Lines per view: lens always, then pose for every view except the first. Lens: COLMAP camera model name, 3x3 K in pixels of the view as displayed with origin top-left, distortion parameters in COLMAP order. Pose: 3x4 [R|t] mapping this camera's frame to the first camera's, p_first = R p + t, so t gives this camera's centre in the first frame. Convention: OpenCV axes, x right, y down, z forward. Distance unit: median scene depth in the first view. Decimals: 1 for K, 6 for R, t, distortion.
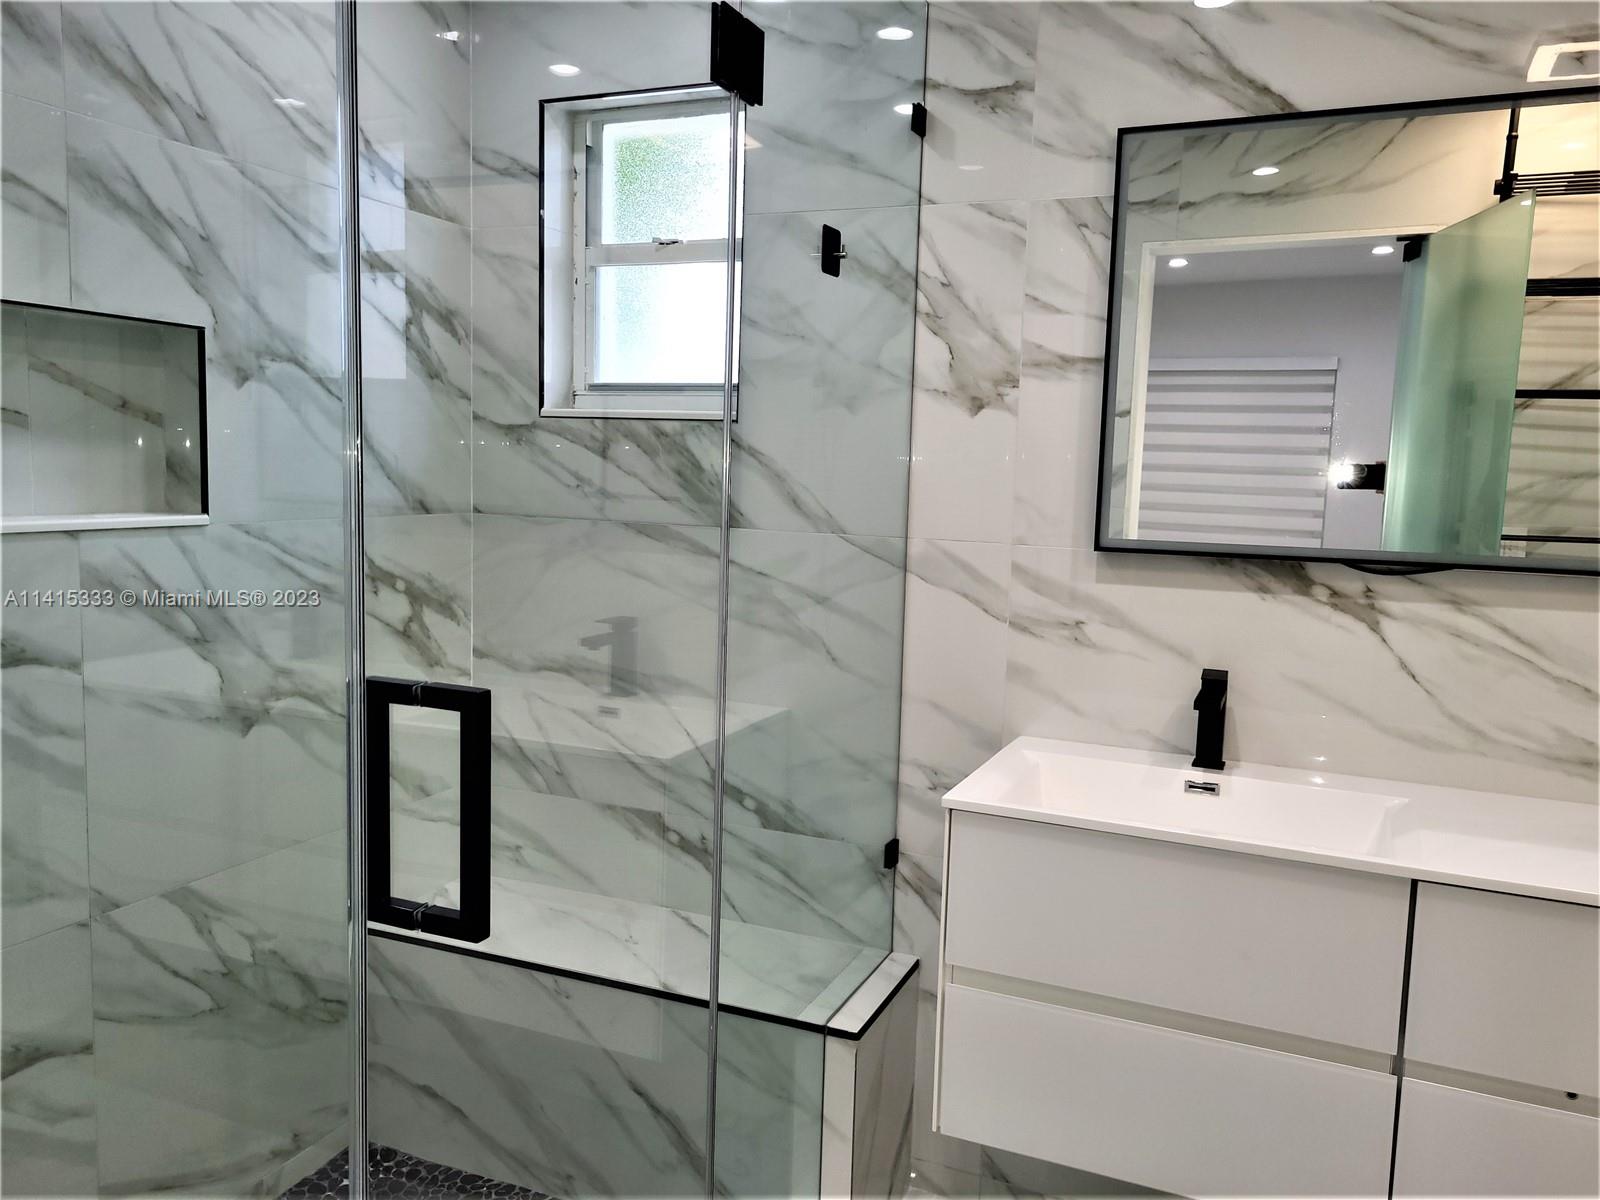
lens RADIAL K [[1215.6, 0, 795.7], [0, 1215.6, 594.4], [0, 0, 1]] dist [0.045006, -0.034374]
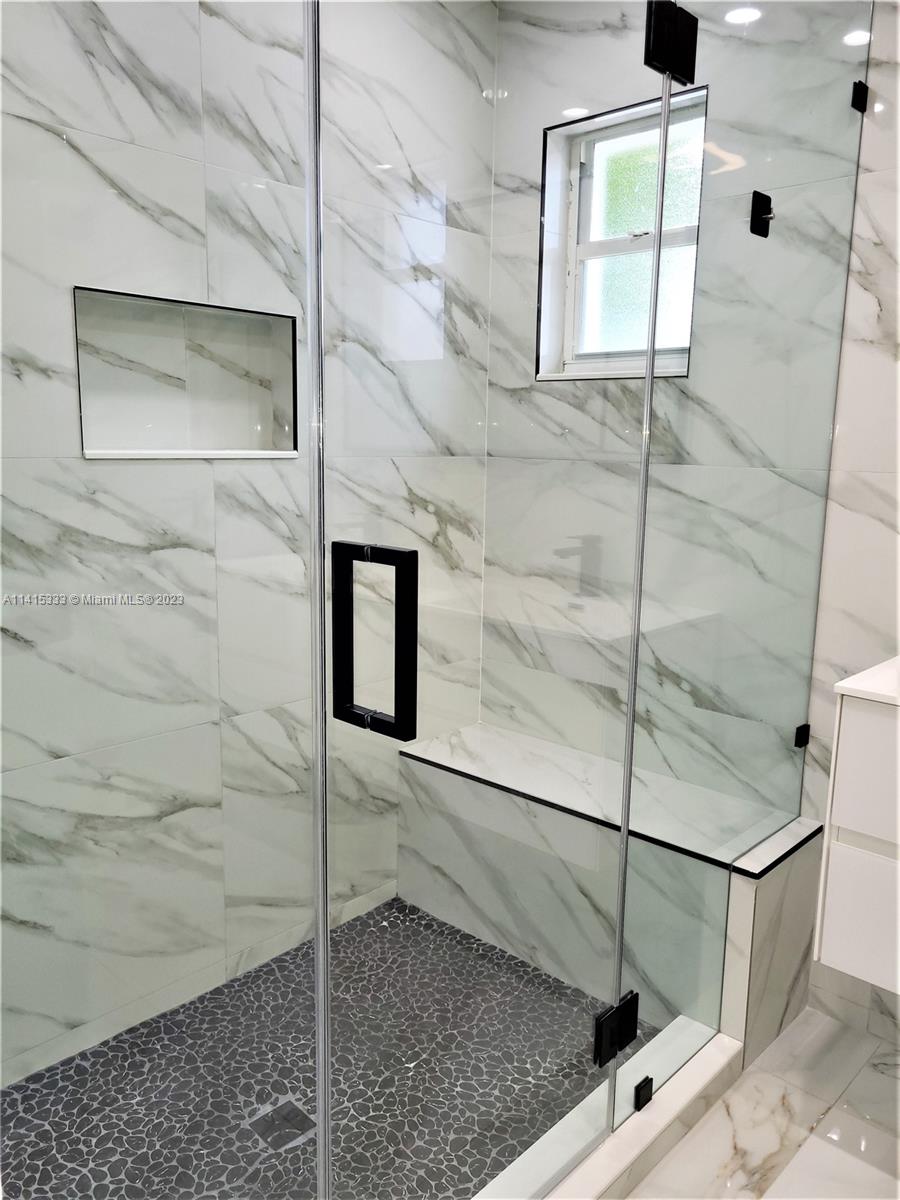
lens RADIAL K [[911.7, 0, 454.8], [0, 911.7, 598.1], [0, 0, 1]] dist [0.045006, -0.034374]
pose [[0.942543, 0.047258, -0.330726, 0.051660], [-0.027218, 0.997516, 0.064967, 0.029774], [0.332975, -0.052233, 0.941488, 0.044043]]
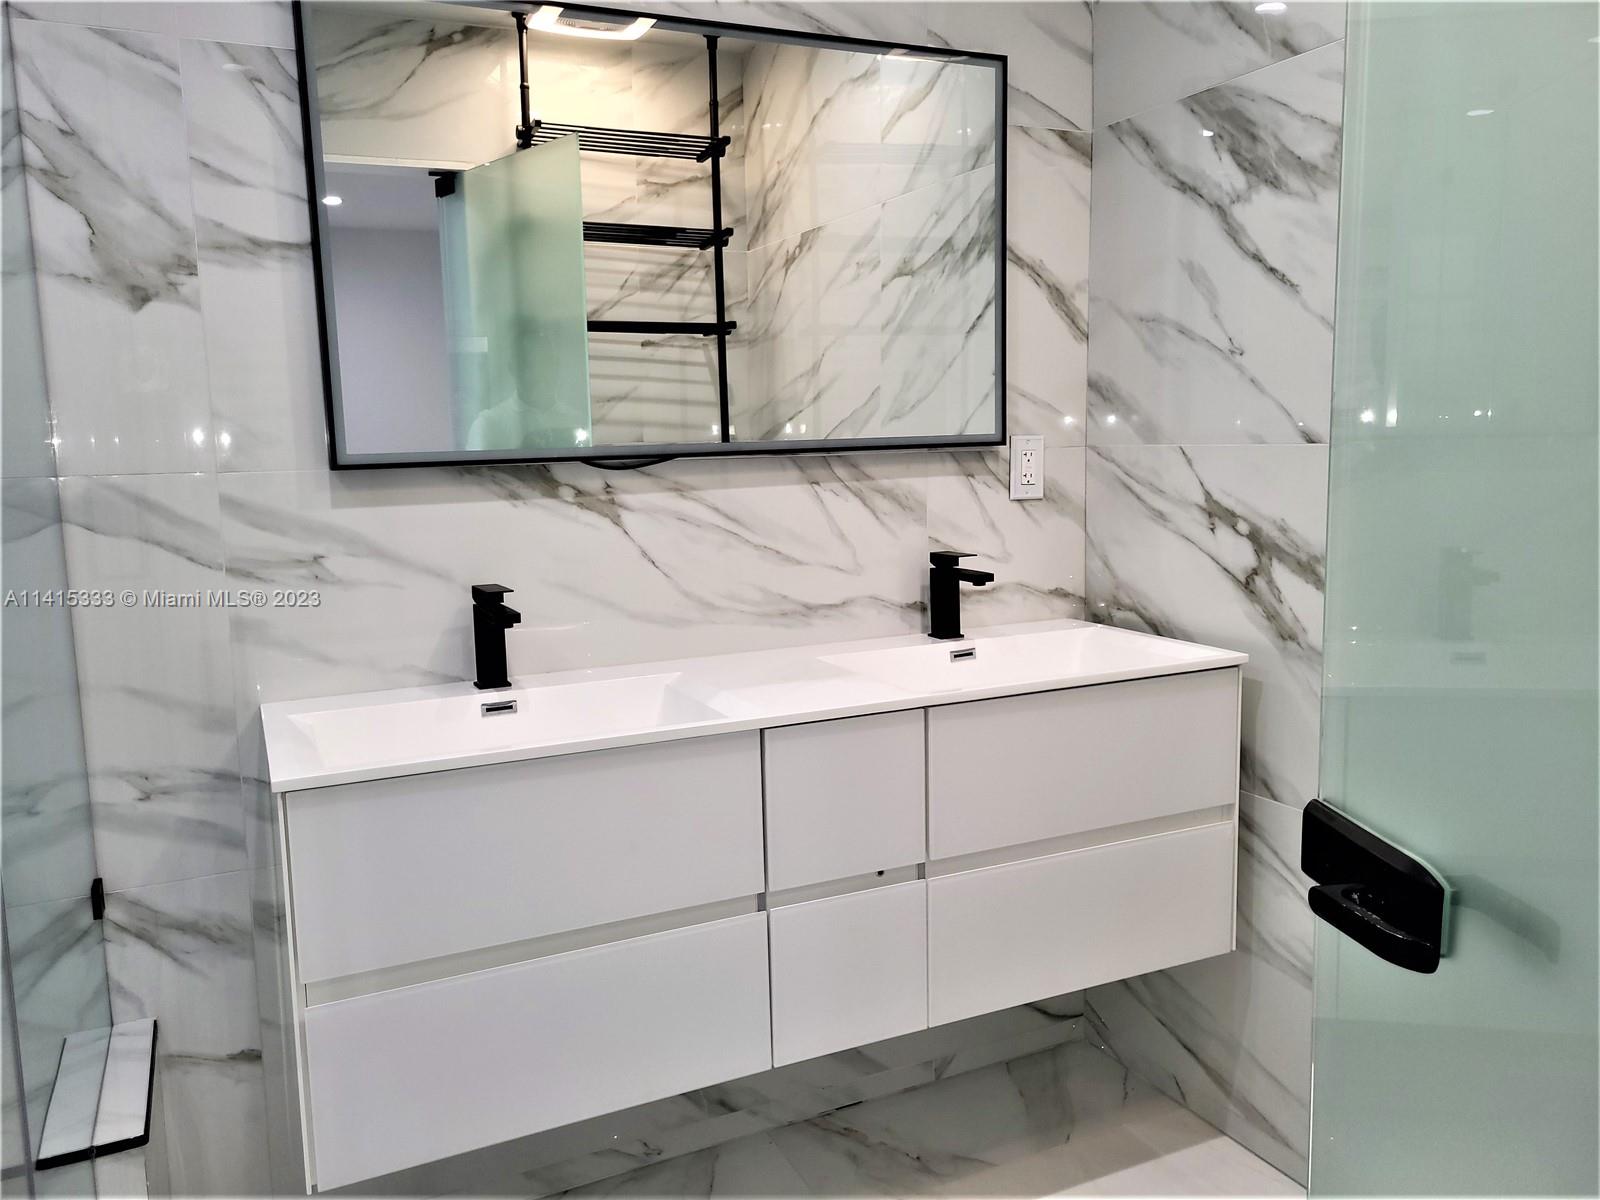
lens RADIAL K [[1215.6, 0, 797.3], [0, 1215.6, 588.1], [0, 0, 1]] dist [0.045006, -0.034374]
pose [[0.656267, -0.140249, 0.741380, -0.184335], [0.125750, 0.989161, 0.075810, 0.021621], [-0.743976, 0.043477, 0.666790, 0.176515]]
